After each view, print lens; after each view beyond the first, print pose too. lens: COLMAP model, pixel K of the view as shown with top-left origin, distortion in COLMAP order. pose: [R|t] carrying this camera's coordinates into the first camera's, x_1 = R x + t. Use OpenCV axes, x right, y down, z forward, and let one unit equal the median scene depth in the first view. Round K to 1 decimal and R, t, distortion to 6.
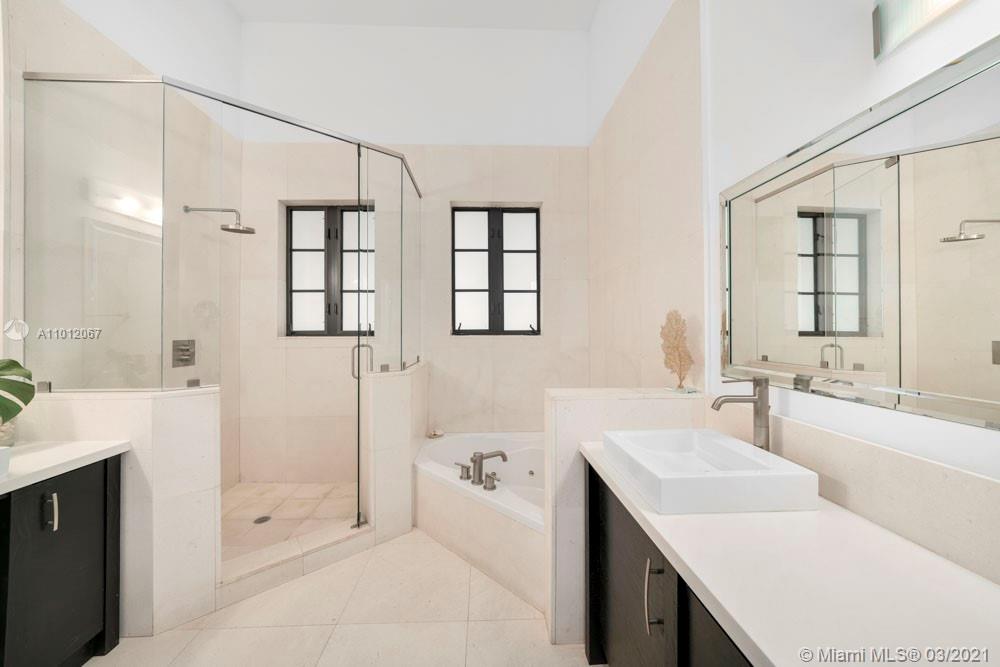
lens RADIAL K [[353.9, 0, 497.8], [0, 353.9, 330.4], [0, 0, 1]] dist [-0.000904, -0.000006]
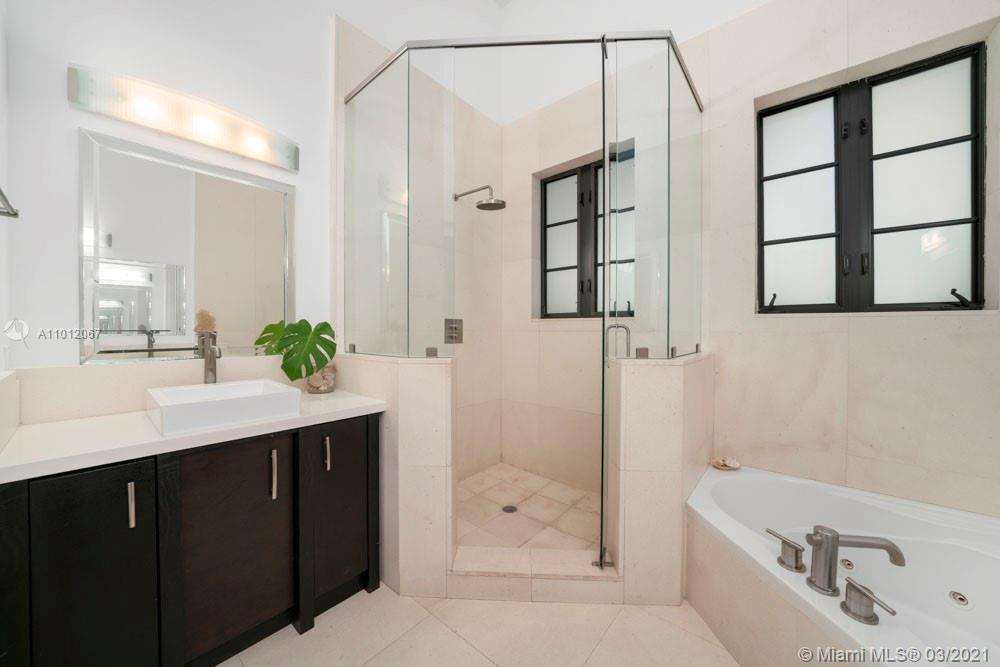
lens RADIAL K [[350.9, 0, 494.6], [0, 350.9, 333.0], [0, 0, 1]] dist [-0.014949, -0.000014]
pose [[0.725764, 0.004873, -0.687927, -0.050770], [-0.007599, 0.999971, -0.000934, 0.061150], [0.687902, 0.005906, 0.725779, 0.267494]]
